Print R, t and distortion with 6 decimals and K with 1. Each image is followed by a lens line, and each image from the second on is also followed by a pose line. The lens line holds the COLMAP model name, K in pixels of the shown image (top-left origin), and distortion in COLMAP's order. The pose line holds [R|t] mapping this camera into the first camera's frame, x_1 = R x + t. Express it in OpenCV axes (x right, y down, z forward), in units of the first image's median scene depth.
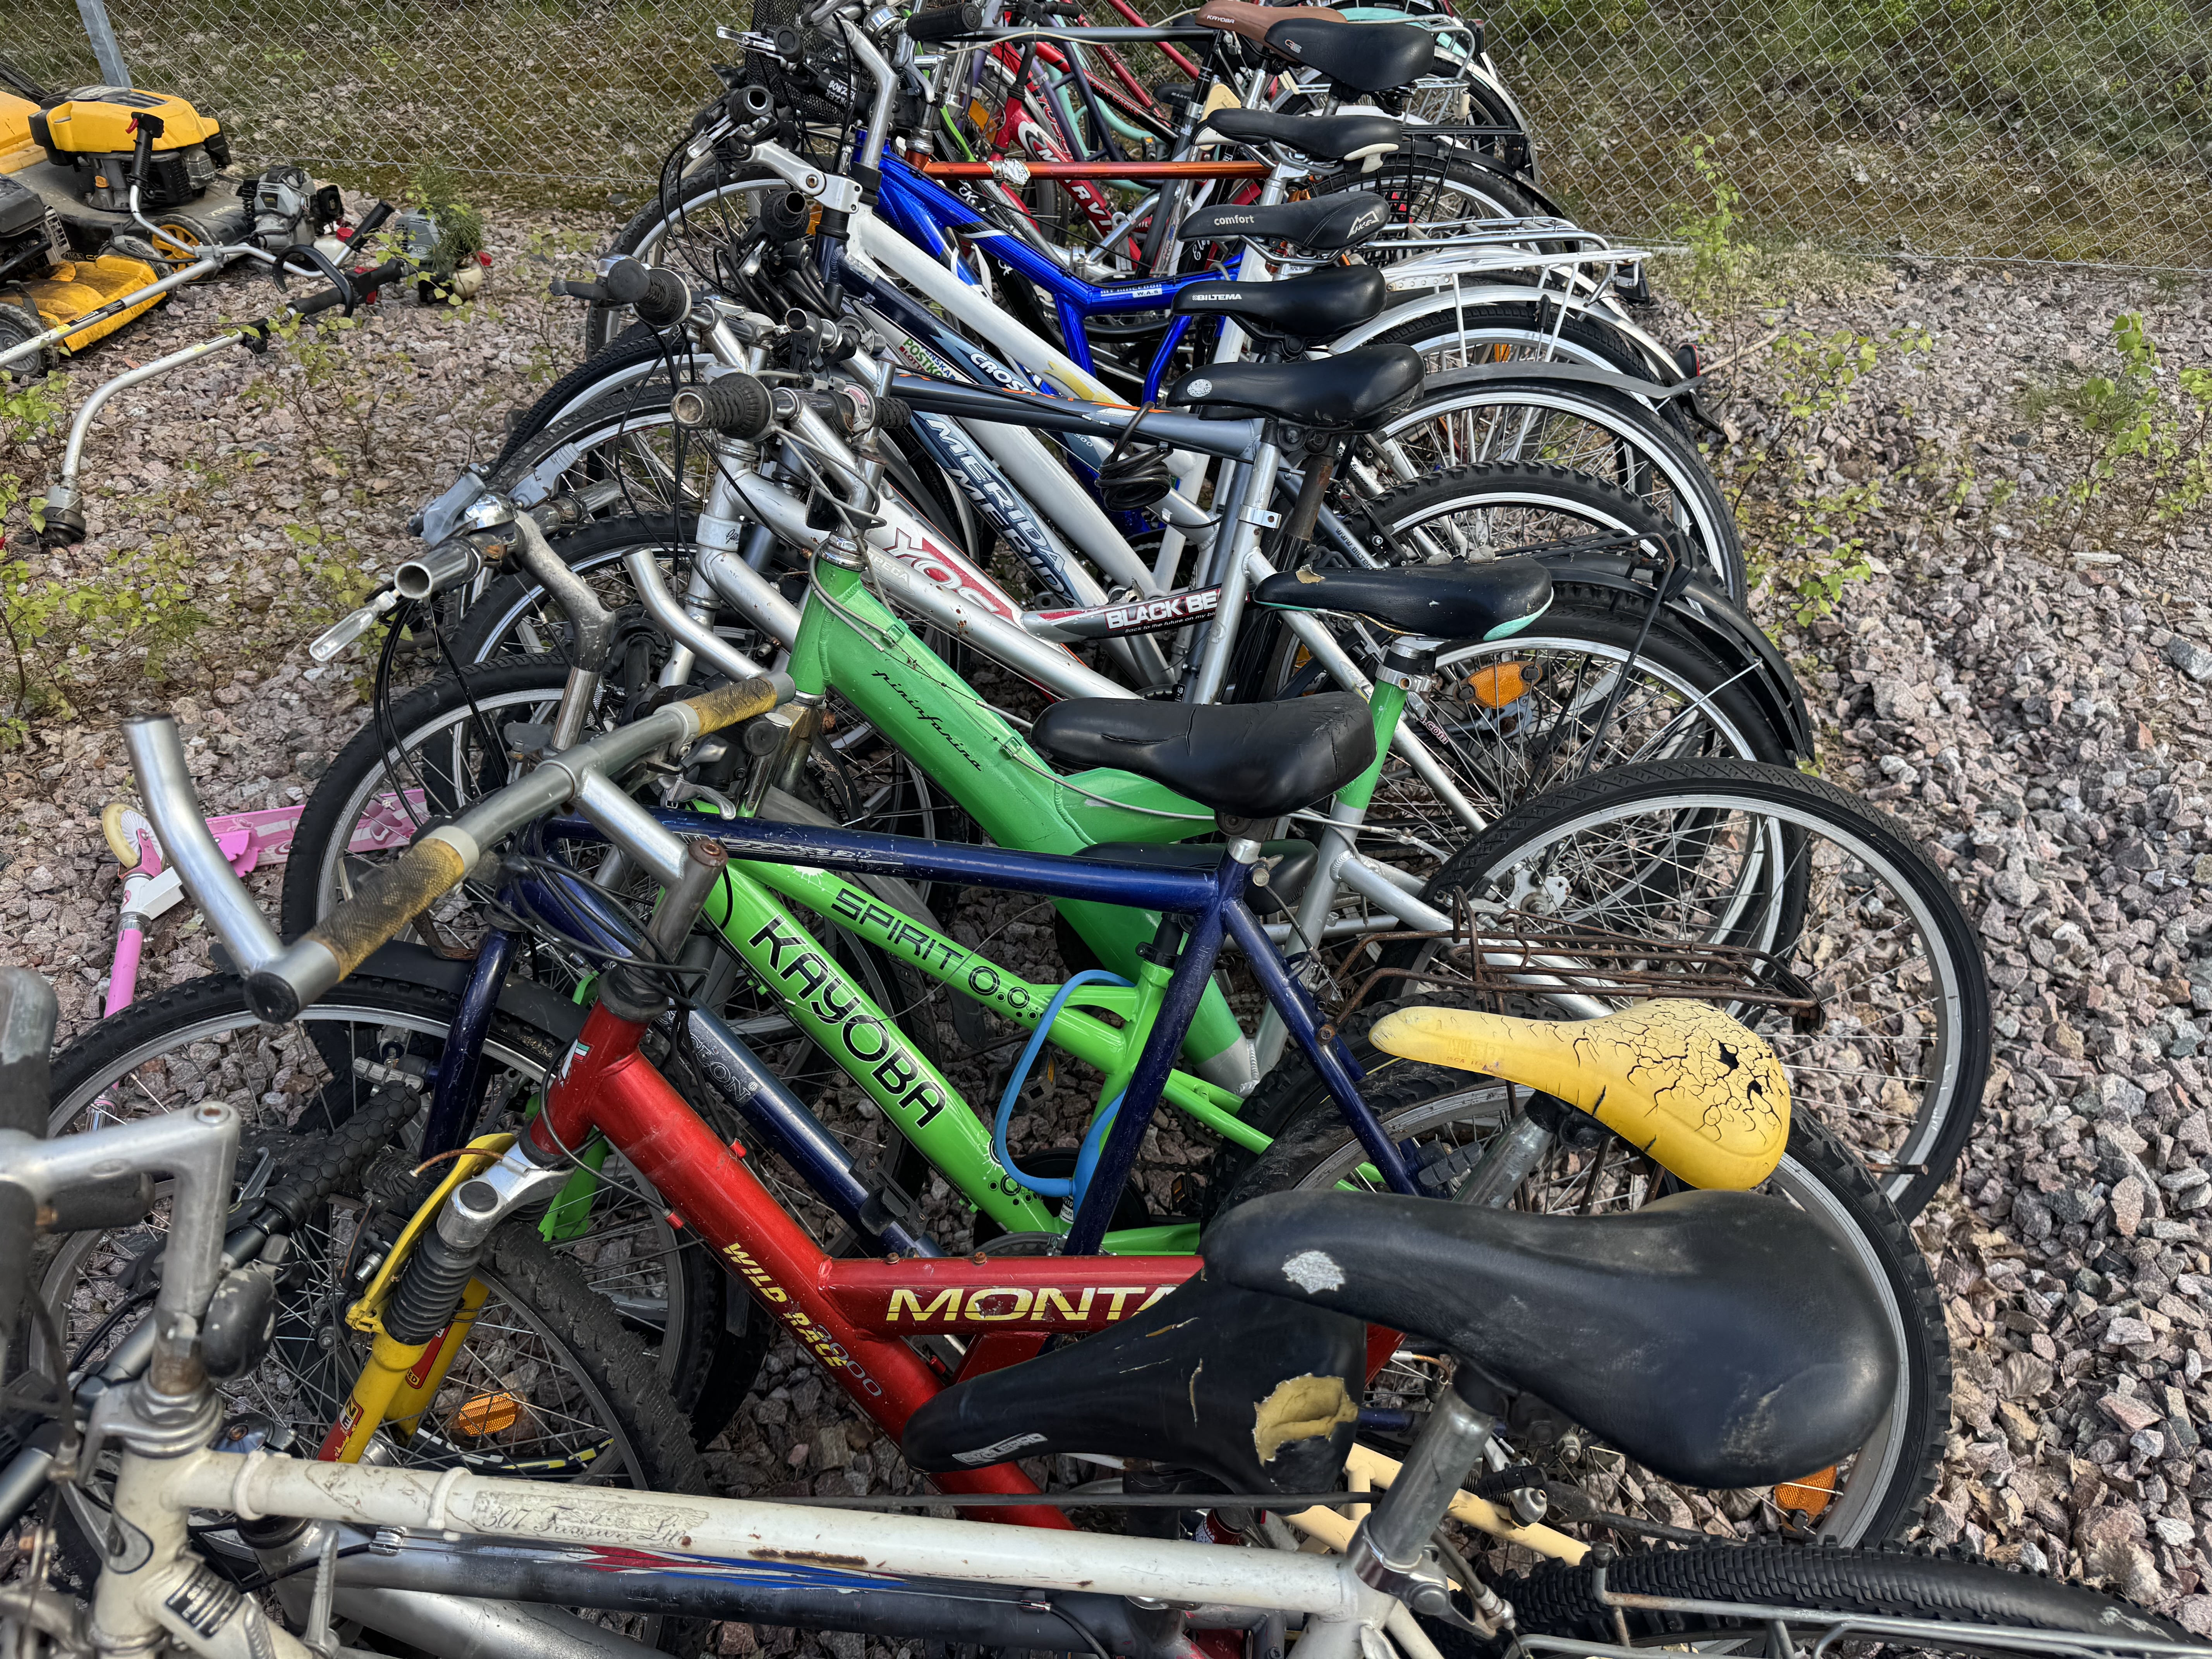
lens RADIAL K [[1546.9, 0, 1144.2], [0, 1546.9, 833.7], [0, 0, 1]] dist [0.048047, -0.052993]
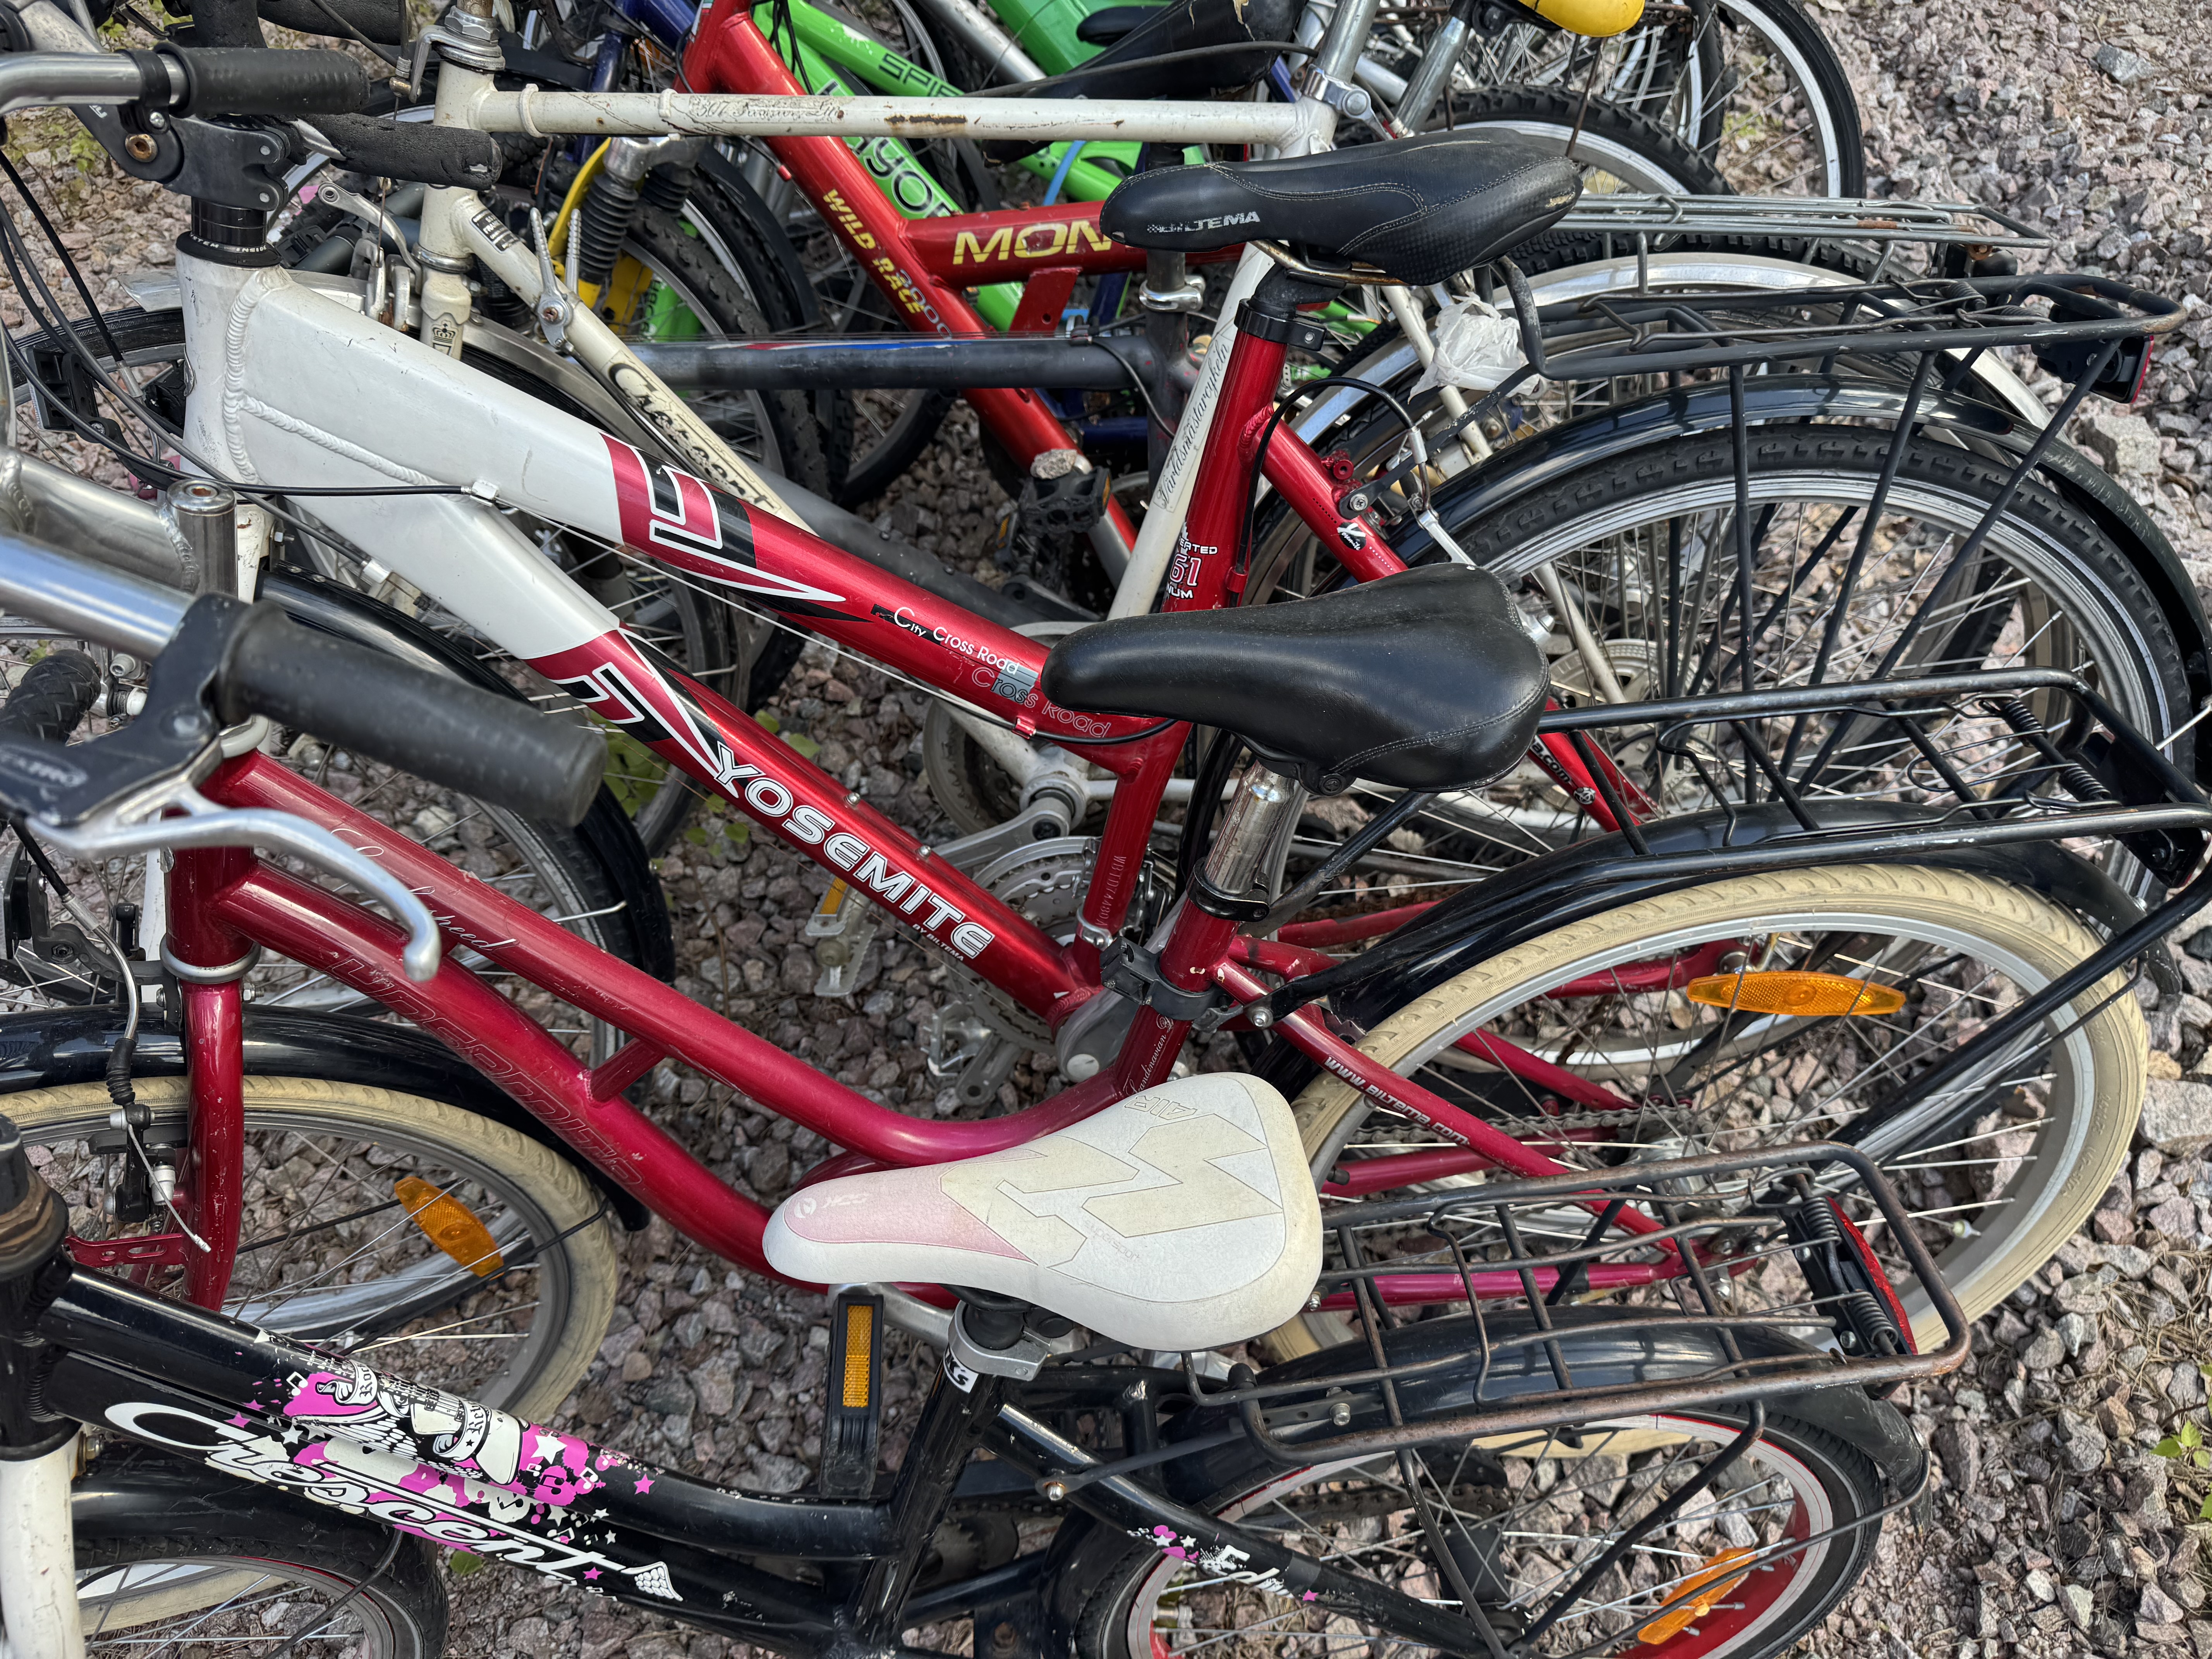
lens RADIAL K [[1546.9, 0, 1144.5], [0, 1546.9, 856.2], [0, 0, 1]] dist [0.048047, -0.052993]
pose [[0.999474, -0.032383, -0.001962, -0.013458], [0.032287, 0.986916, 0.157971, 0.373168], [-0.003179, -0.157951, 0.987442, -0.216288]]
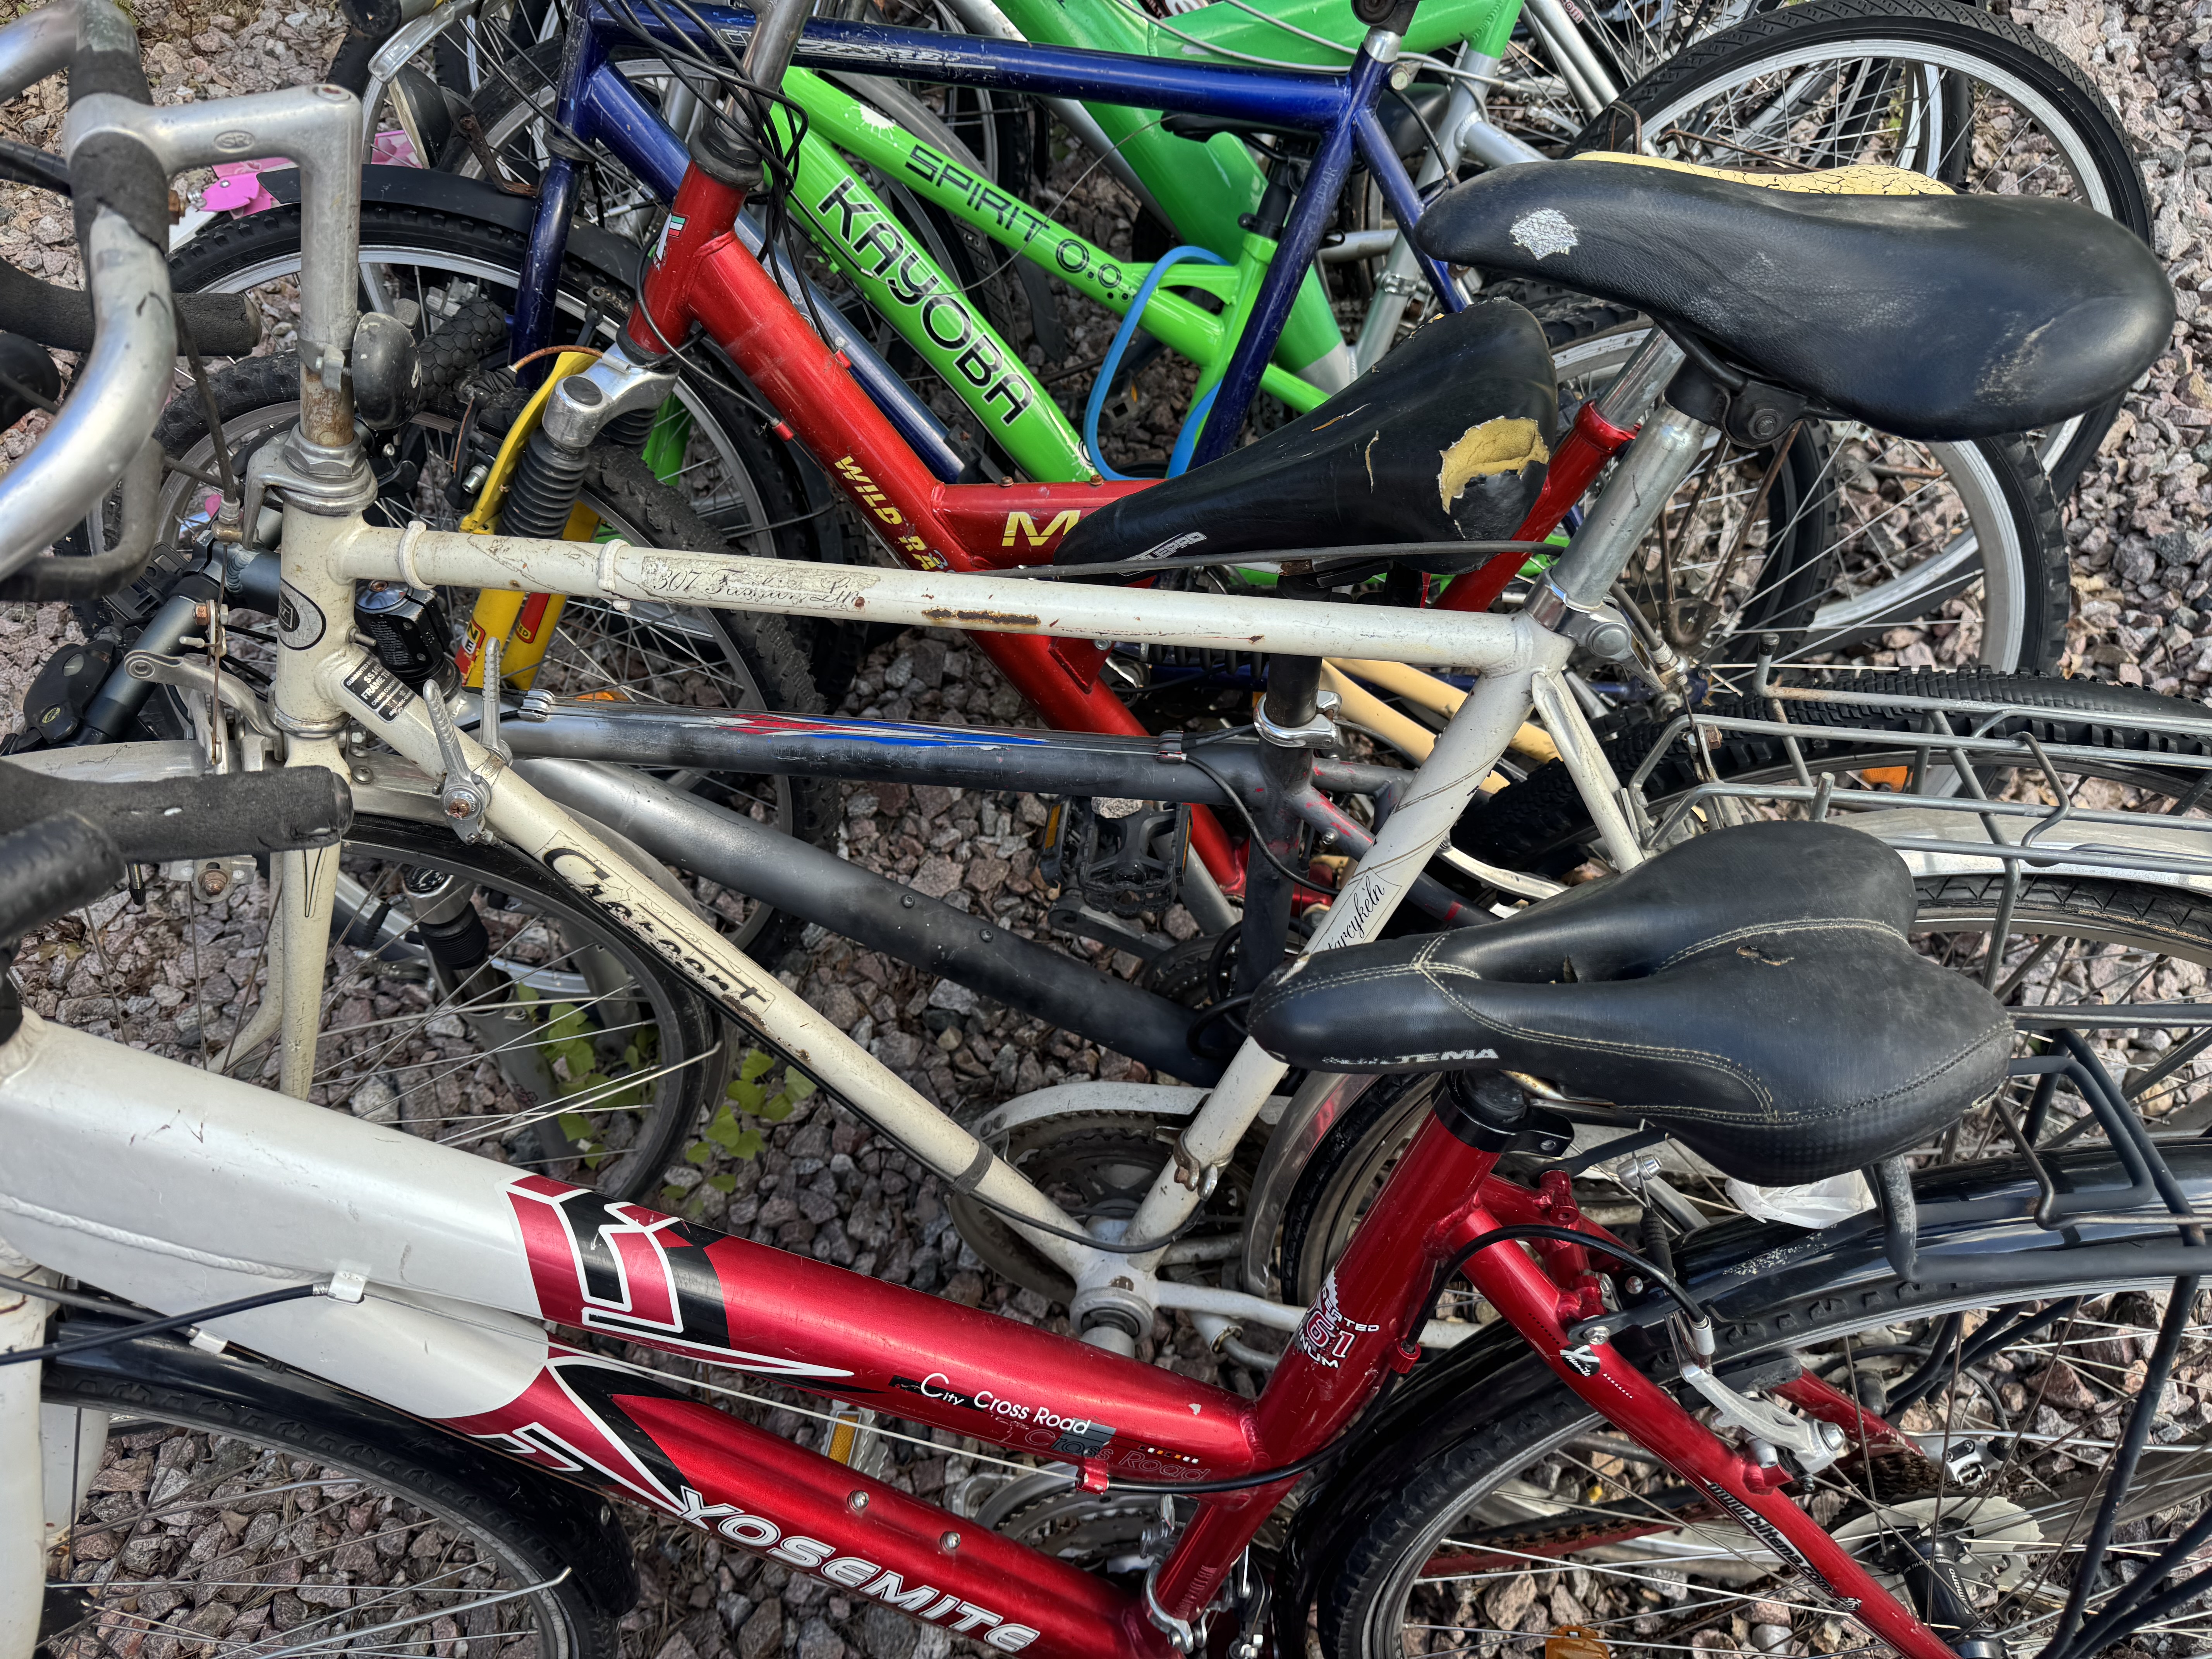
lens RADIAL K [[1546.9, 0, 1120.6], [0, 1546.9, 849.9], [0, 0, 1]] dist [0.048047, -0.052993]
pose [[0.999694, 0.007762, -0.023500, -0.040971], [-0.000237, 0.952504, 0.304525, 0.123267], [0.024748, -0.304426, 0.952214, 0.001816]]
